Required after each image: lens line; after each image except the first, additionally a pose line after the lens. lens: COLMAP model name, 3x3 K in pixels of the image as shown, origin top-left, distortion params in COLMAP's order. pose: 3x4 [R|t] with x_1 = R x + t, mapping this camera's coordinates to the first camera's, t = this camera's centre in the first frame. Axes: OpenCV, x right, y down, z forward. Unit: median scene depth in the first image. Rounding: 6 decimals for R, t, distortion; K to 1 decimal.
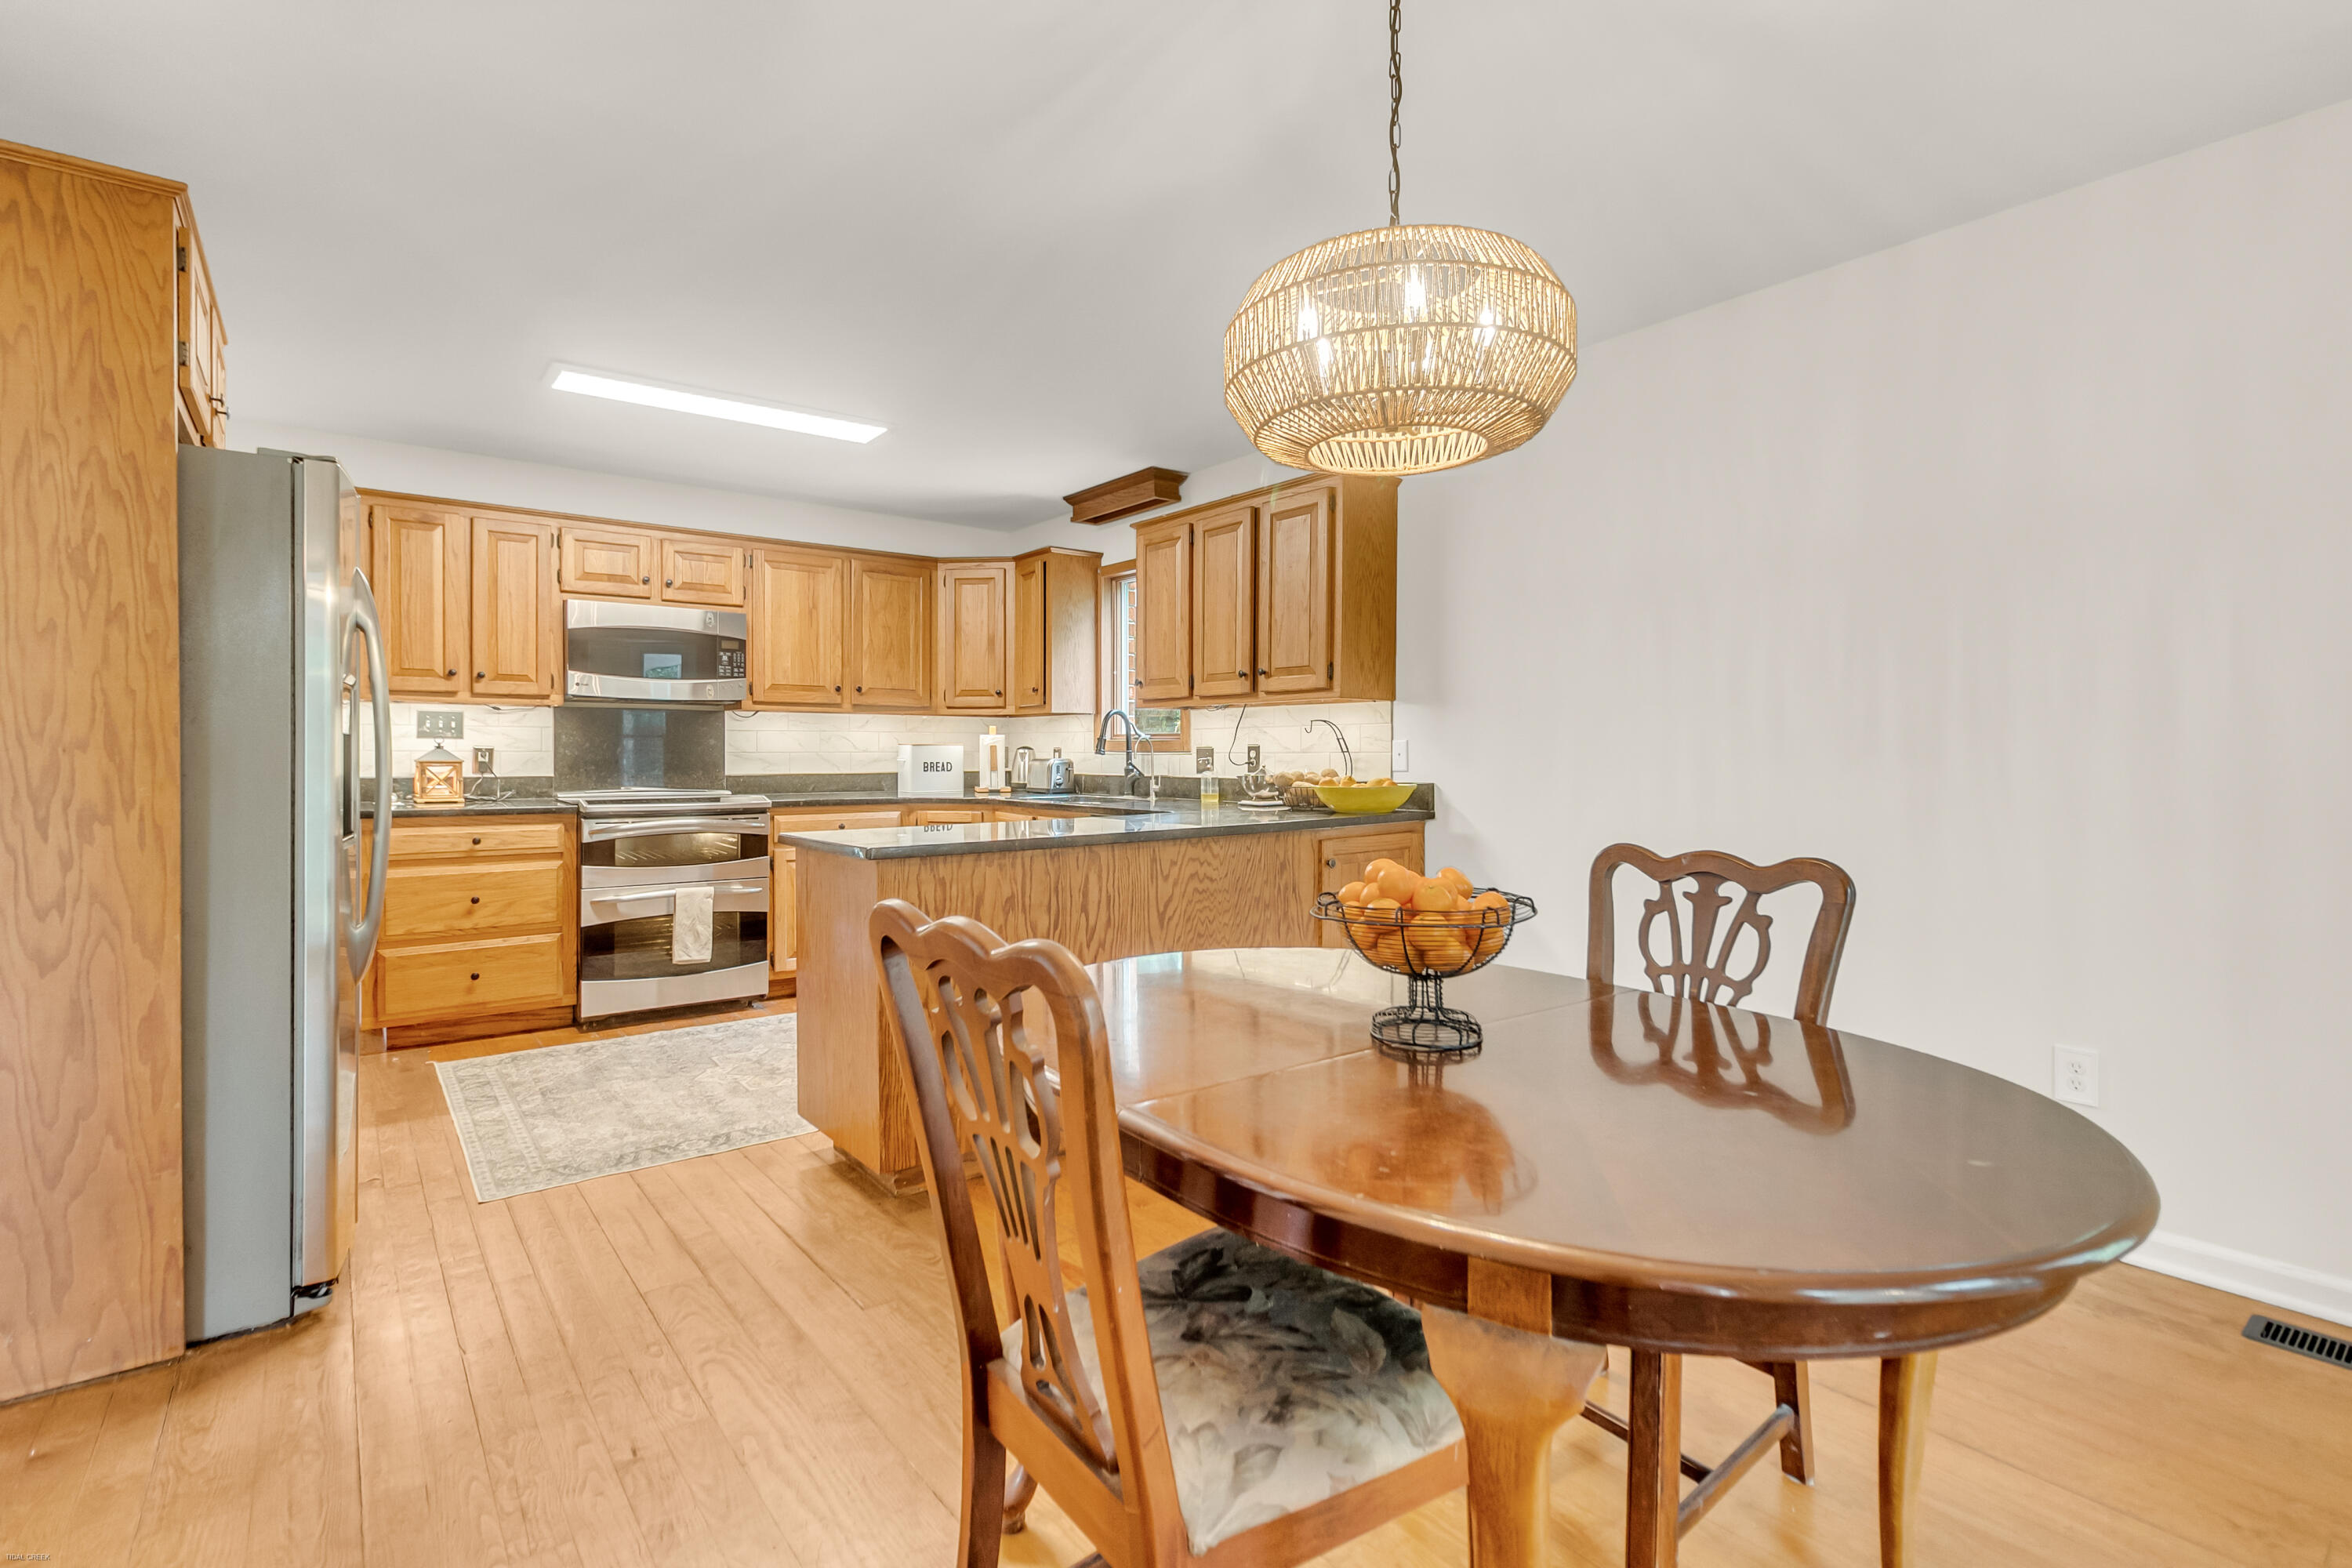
lens RADIAL K [[1135.2, 0, 1143.8], [0, 1135.2, 758.9], [0, 0, 1]] dist [0.003122, 0.000075]
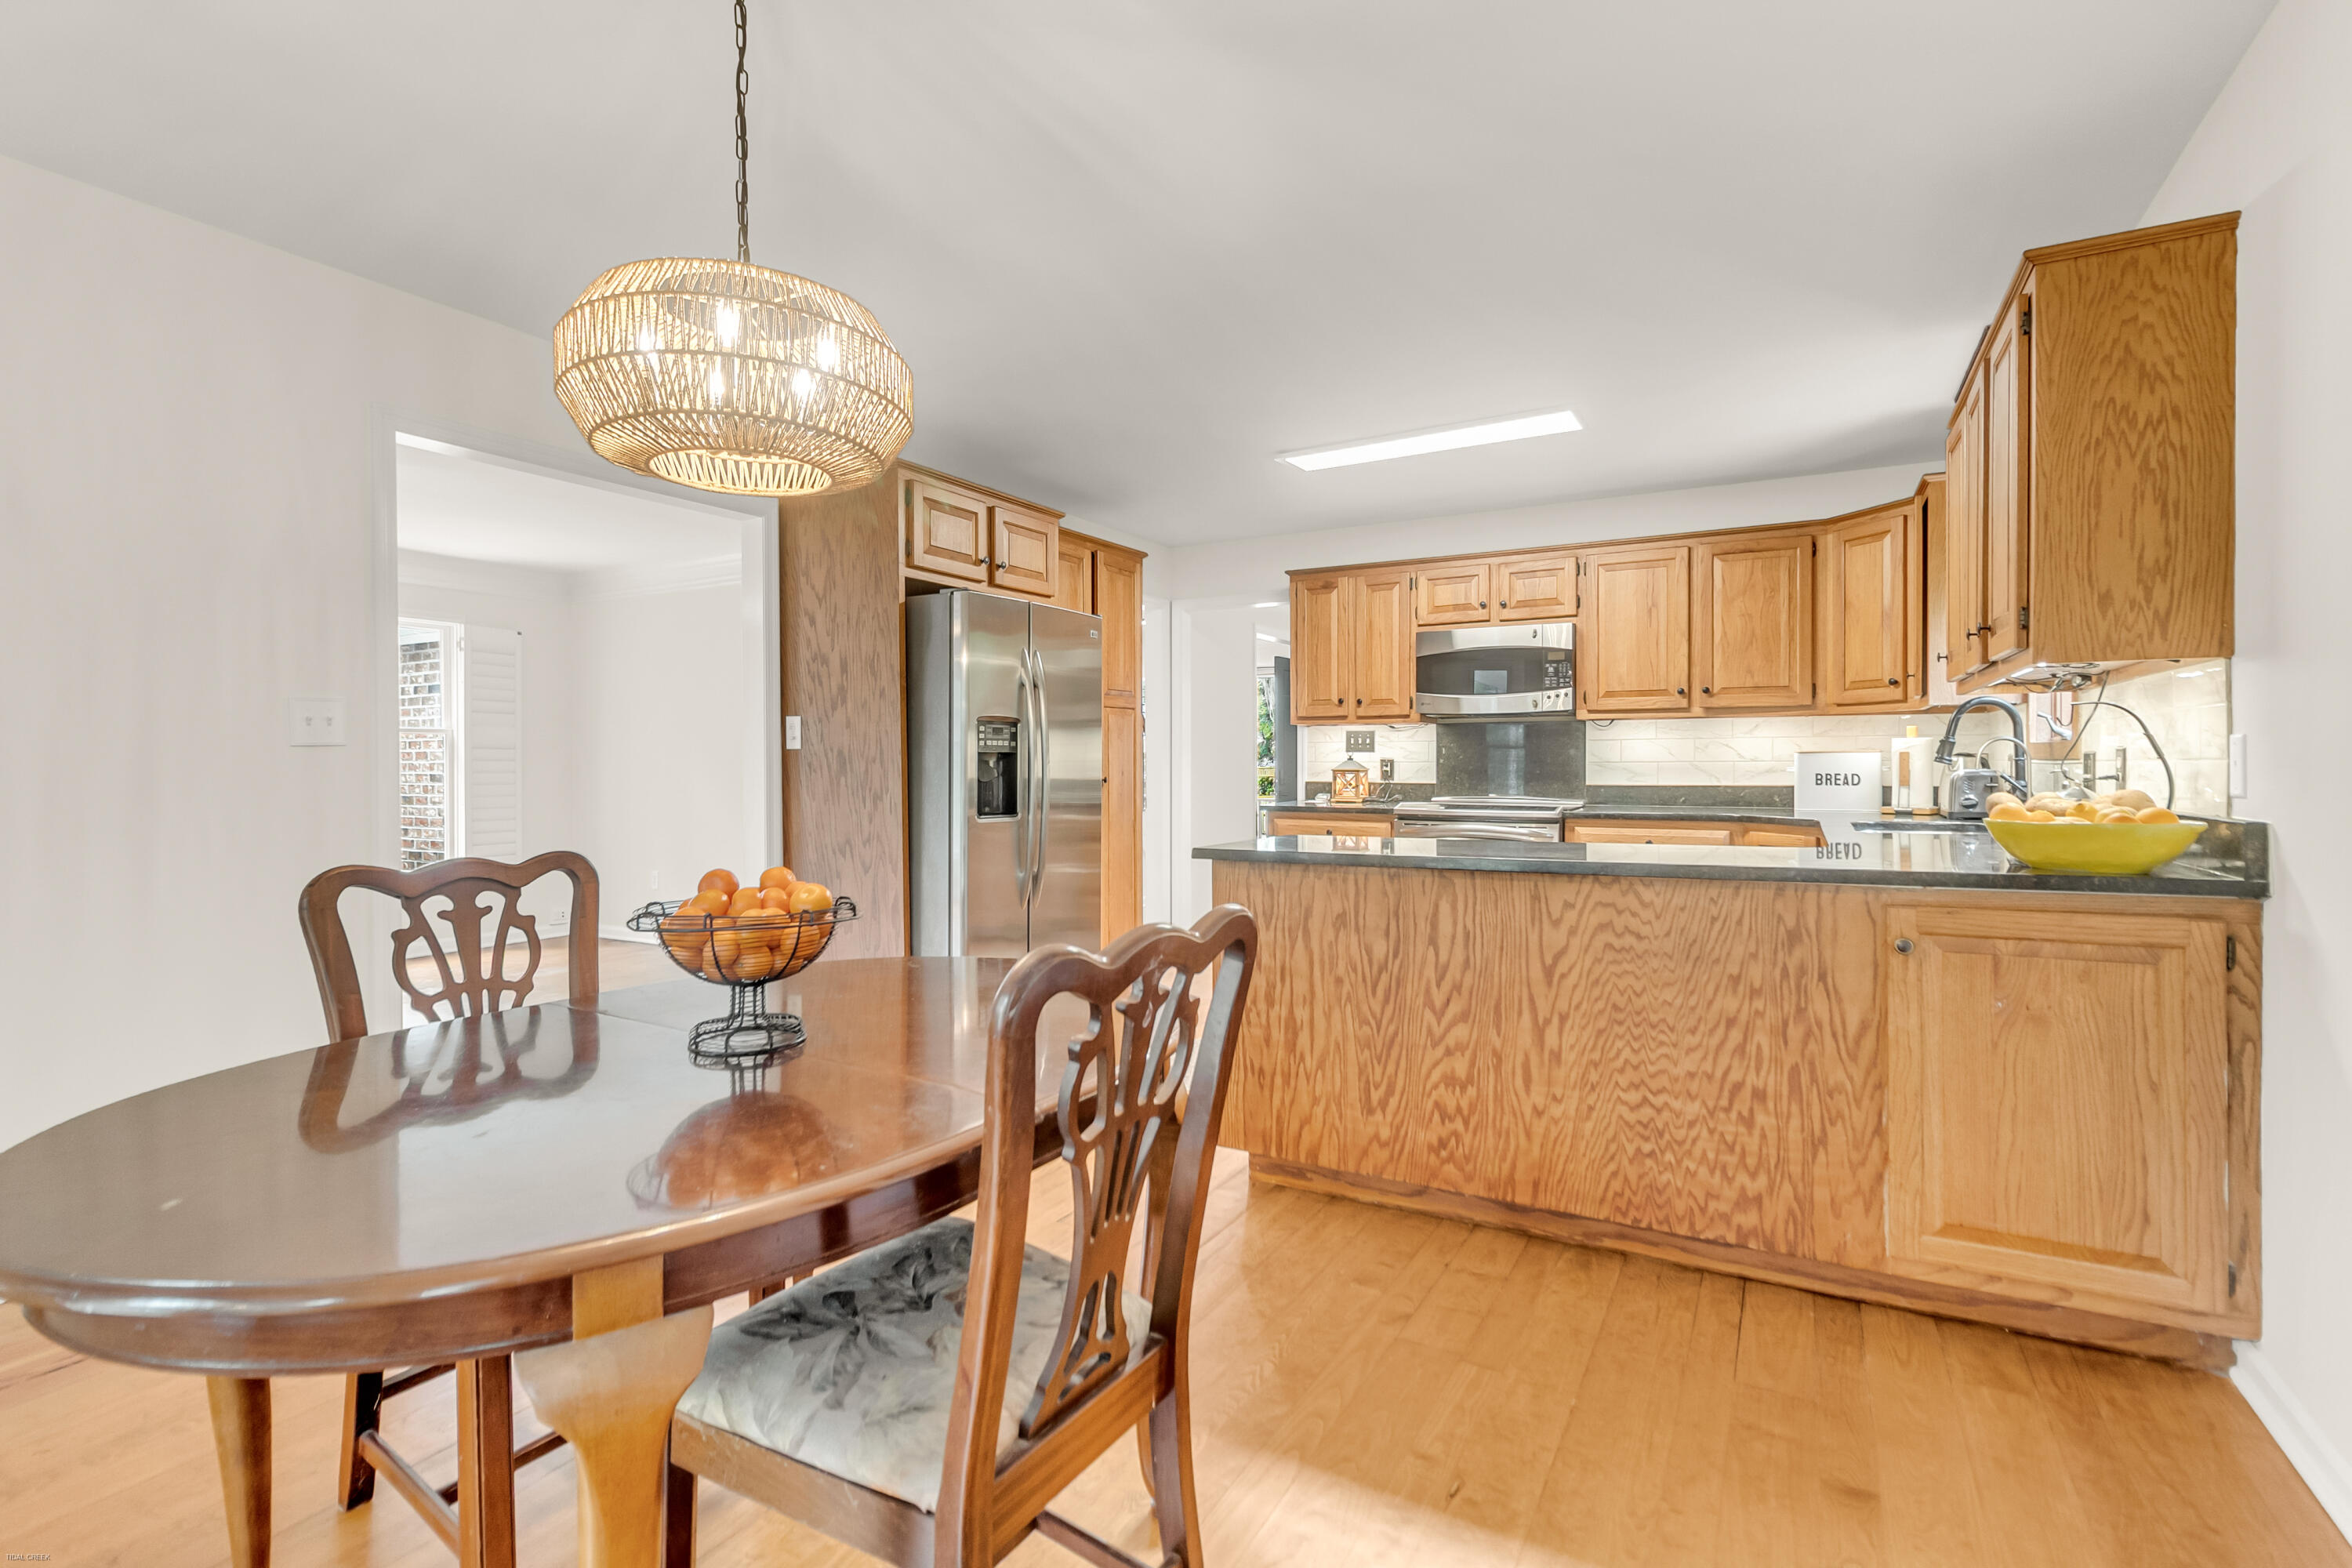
lens RADIAL K [[1063.4, 0, 1114.4], [0, 1063.4, 773.8], [0, 0, 1]] dist [-0.000163, -0.000004]
pose [[0.371184, 0.006693, -0.928535, 0.399131], [-0.002630, 0.999978, 0.006157, -0.000469], [0.928556, 0.000157, 0.371194, 0.307835]]
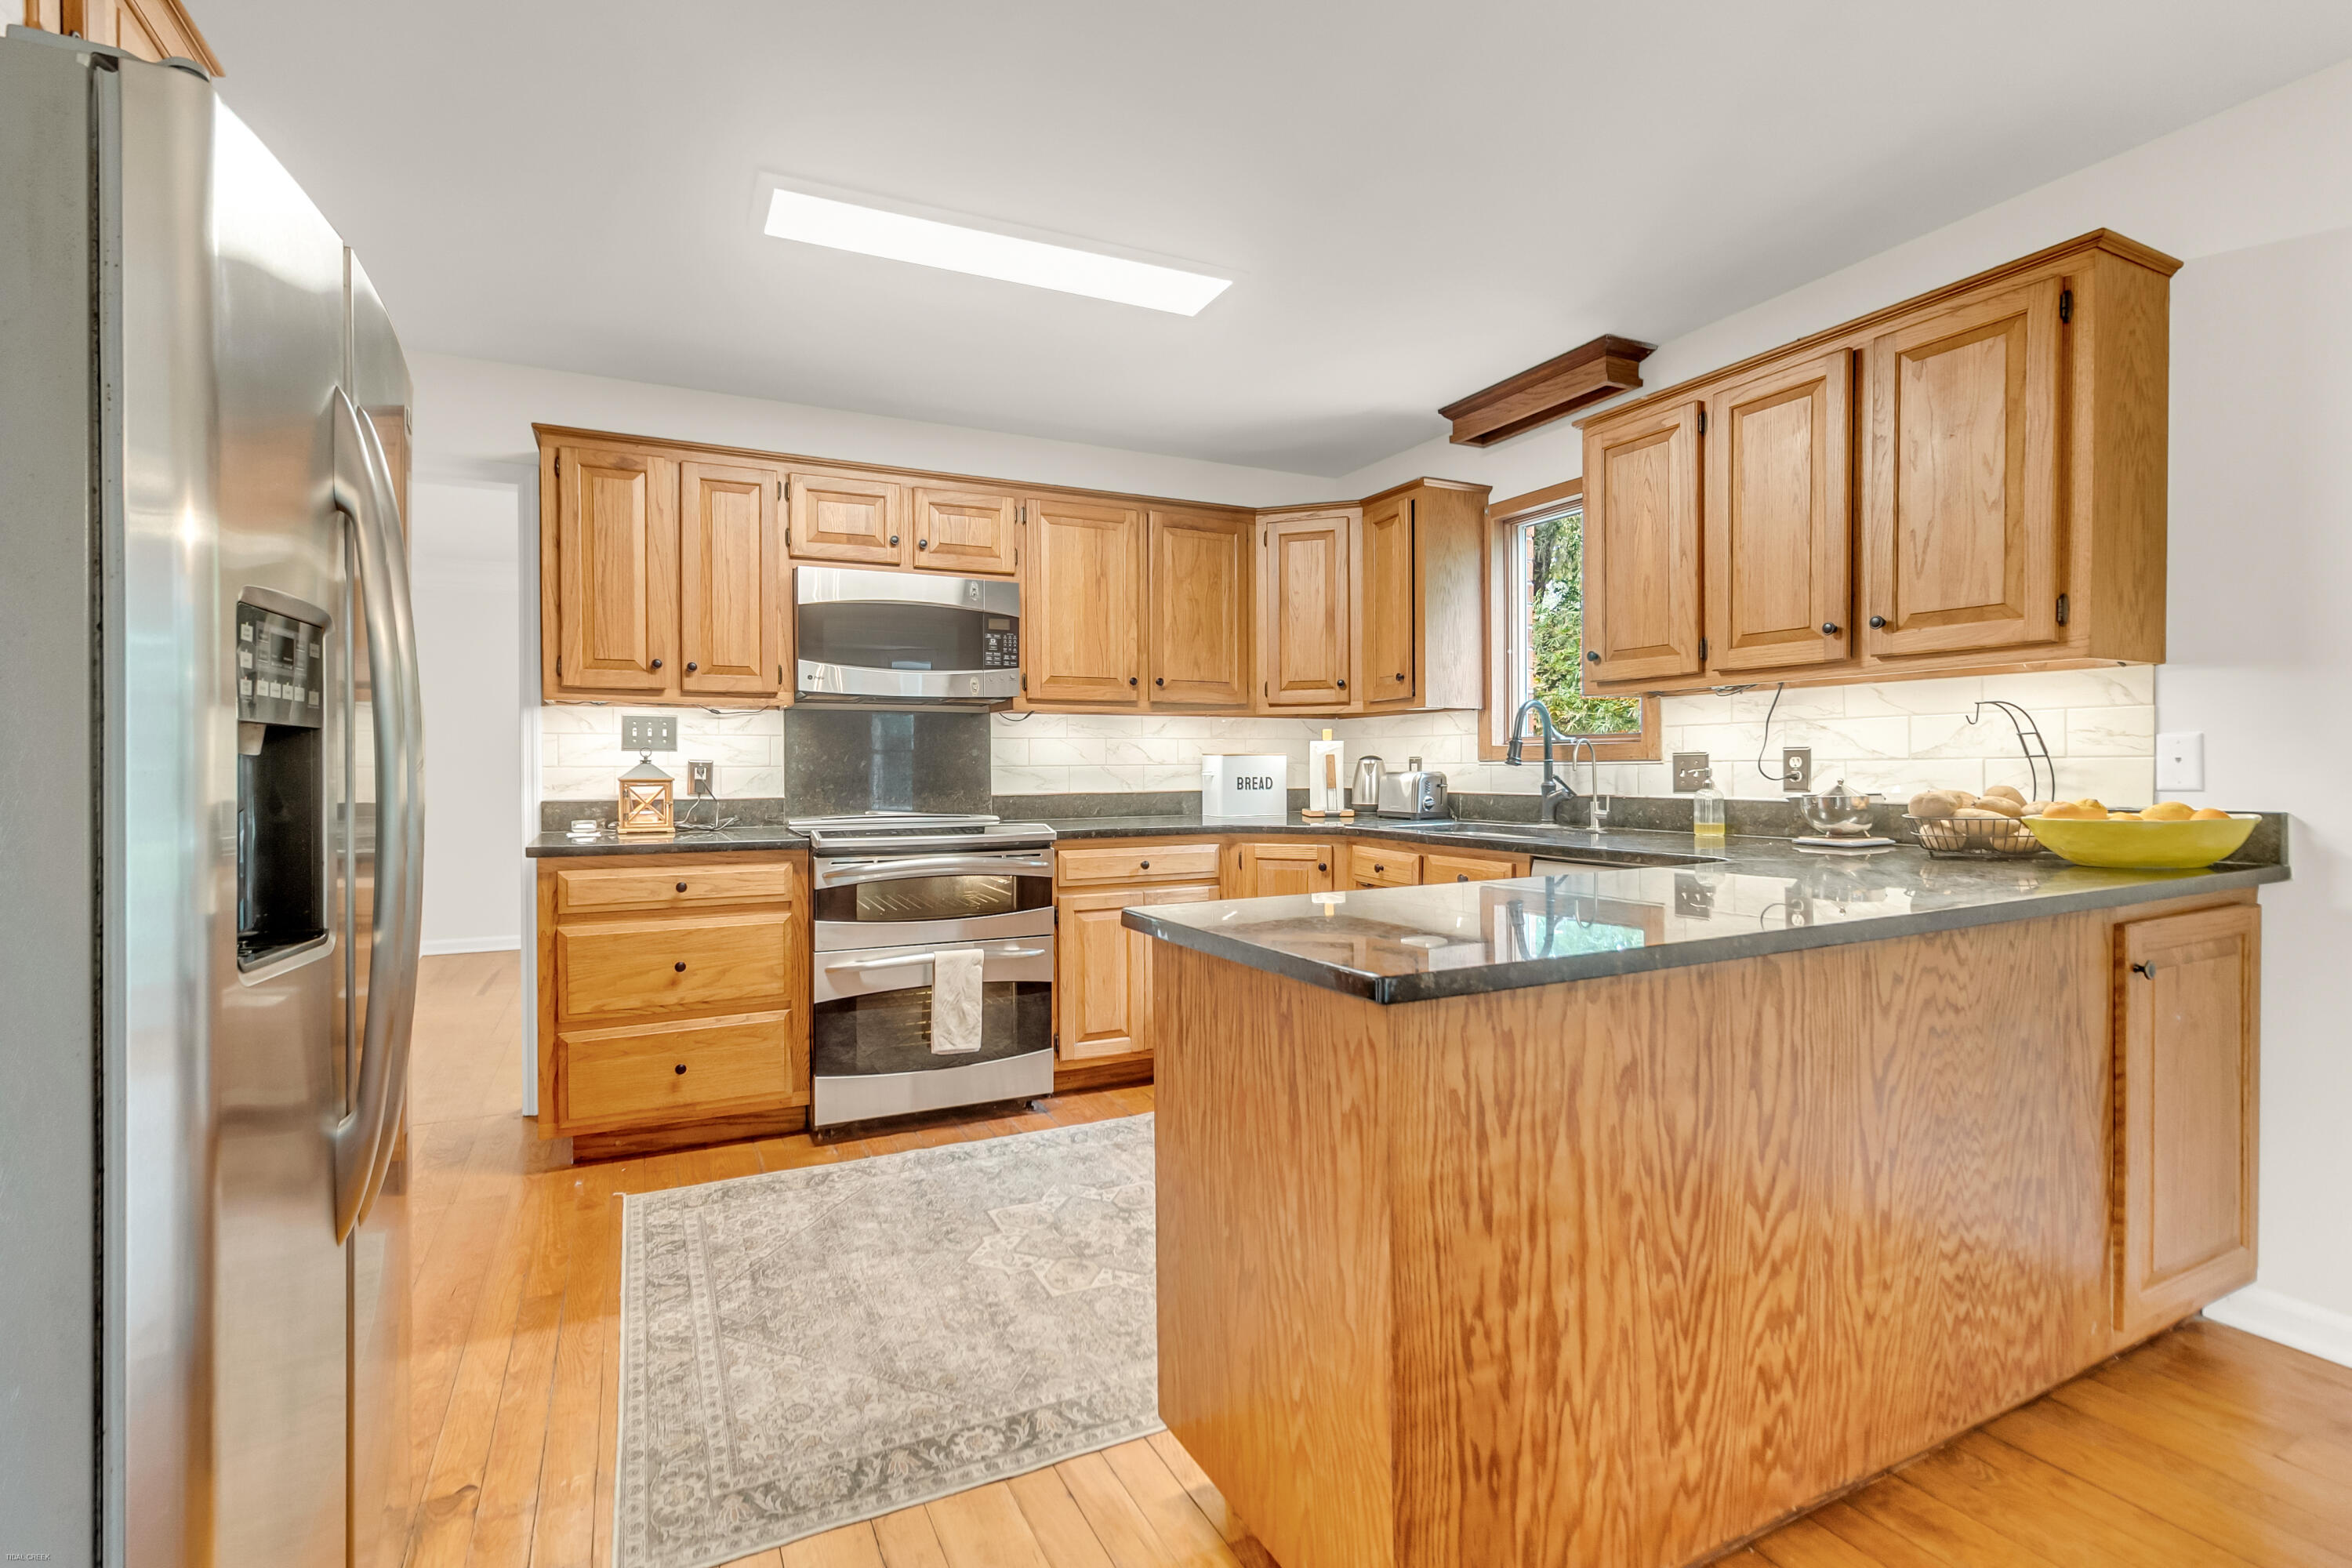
lens RADIAL K [[1090.9, 0, 1162.1], [0, 1090.9, 769.1], [0, 0, 1]] dist [-0.000636, 0.000109]
pose [[0.985058, -0.006509, -0.172101, -0.143456], [0.005901, 0.999974, -0.004045, -0.000016], [0.172122, 0.002969, 0.985071, 0.326396]]
